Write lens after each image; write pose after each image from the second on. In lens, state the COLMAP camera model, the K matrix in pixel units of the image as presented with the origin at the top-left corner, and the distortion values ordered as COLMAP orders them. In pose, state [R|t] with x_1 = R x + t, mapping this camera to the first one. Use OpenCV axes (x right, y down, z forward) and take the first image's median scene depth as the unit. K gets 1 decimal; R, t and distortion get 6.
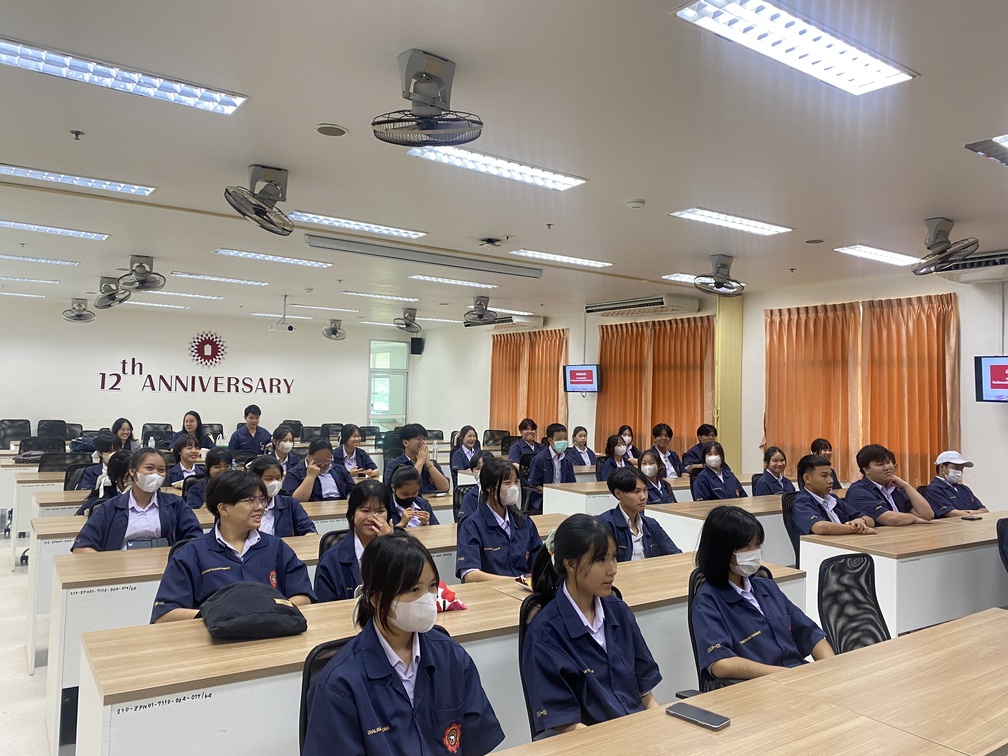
lens RADIAL K [[761.5, 0, 488.7], [0, 761.5, 376.1], [0, 0, 1]] dist [0.065930, -0.107945]
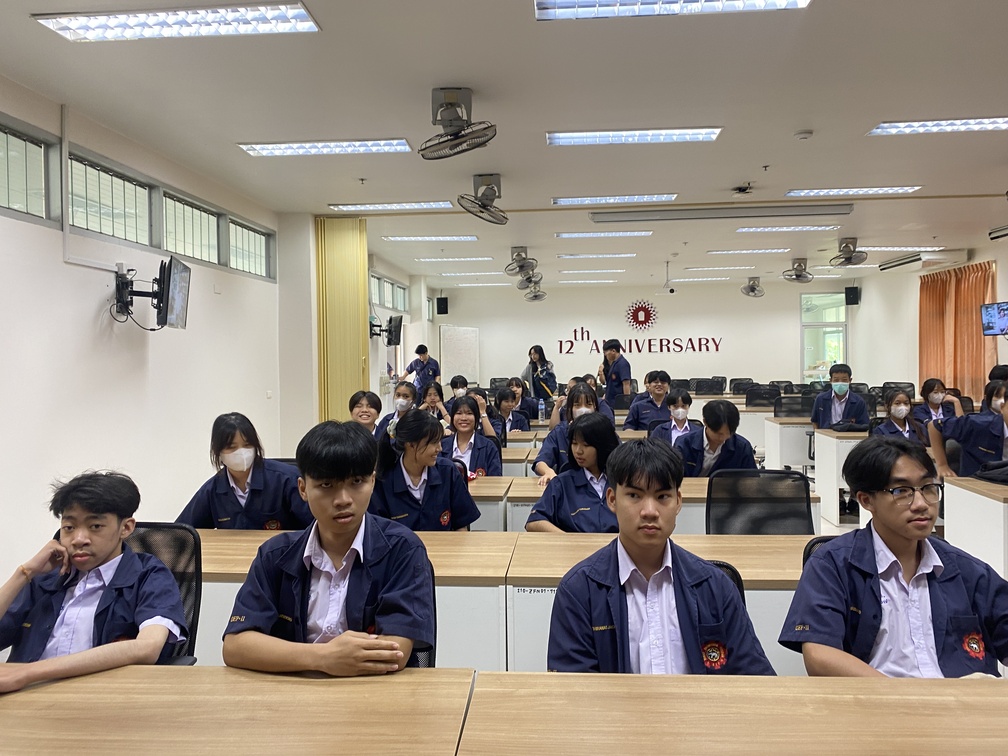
lens RADIAL K [[753.8, 0, 513.7], [0, 753.8, 370.4], [0, 0, 1]] dist [0.057869, -0.090639]
pose [[0.780968, -0.026588, -0.624005, 0.211729], [0.051161, 0.998459, 0.021487, 0.014744], [0.622473, -0.048705, 0.781124, -0.001314]]
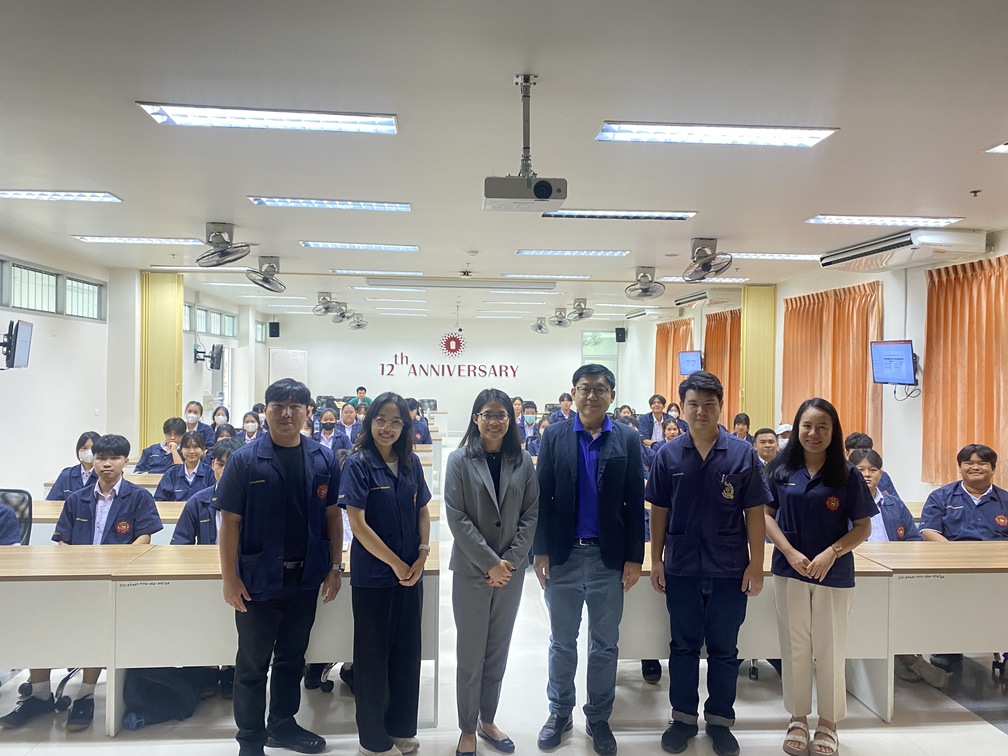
lens RADIAL K [[753.9, 0, 503.7], [0, 753.9, 370.0], [0, 0, 1]] dist [0.062007, -0.102105]
pose [[0.868199, -0.012406, -0.496061, 0.411583], [0.021257, 0.999700, 0.012201, -0.005241], [0.495760, -0.021138, 0.868202, -0.108119]]
